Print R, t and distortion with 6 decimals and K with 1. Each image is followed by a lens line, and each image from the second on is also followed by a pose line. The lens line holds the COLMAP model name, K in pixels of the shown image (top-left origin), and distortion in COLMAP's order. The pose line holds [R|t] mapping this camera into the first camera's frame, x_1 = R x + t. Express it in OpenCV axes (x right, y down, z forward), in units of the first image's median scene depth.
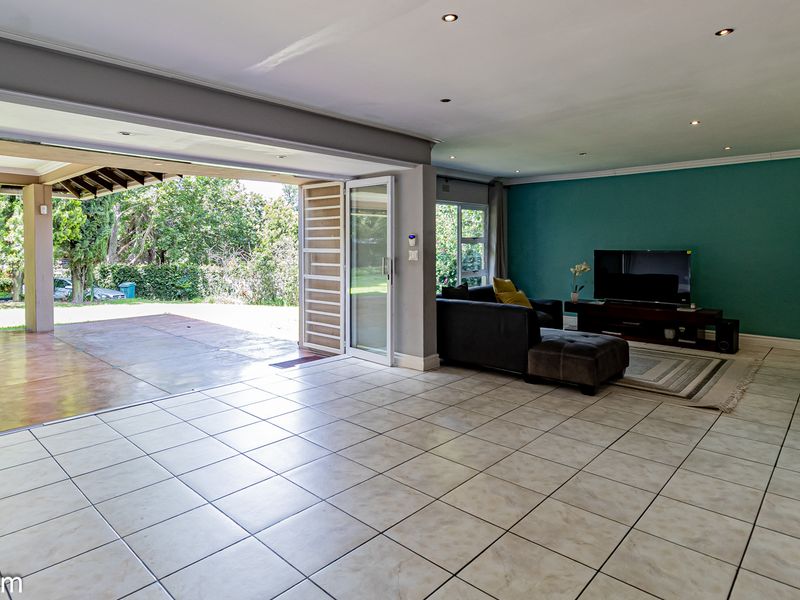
lens RADIAL K [[487.3, 0, 397.2], [0, 487.3, 257.7], [0, 0, 1]] dist [0.002683, -0.000103]
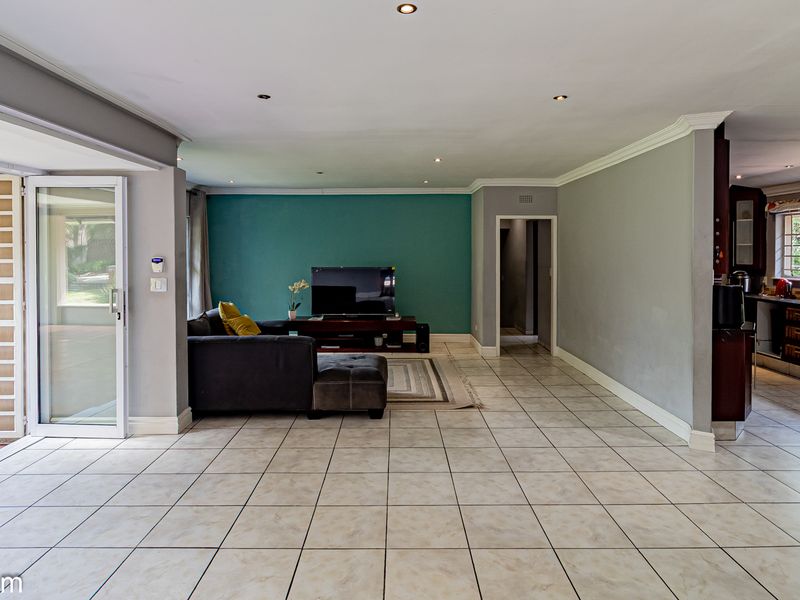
lens RADIAL K [[487.3, 0, 397.2], [0, 487.3, 257.7], [0, 0, 1]] dist [0.002683, -0.000103]
pose [[0.736994, -0.010029, 0.675825, -0.198936], [0.020686, 0.999756, -0.007723, -0.031879], [-0.675583, 0.019672, 0.737022, 0.182196]]
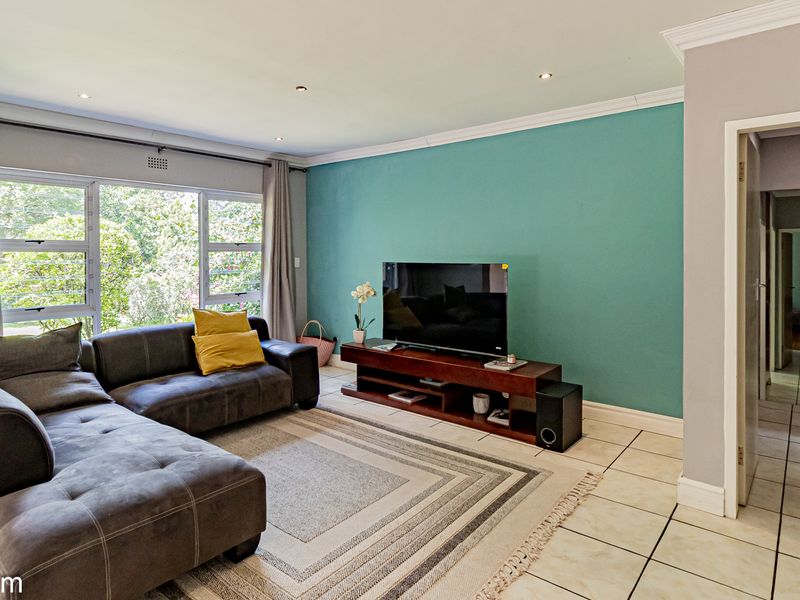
lens RADIAL K [[487.3, 0, 397.2], [0, 487.3, 257.7], [0, 0, 1]] dist [0.002683, -0.000103]
pose [[0.998747, -0.000593, 0.050047, 0.528884], [0.001625, 0.999787, -0.020579, -0.011257], [-0.050024, 0.020634, 0.998535, 0.510043]]
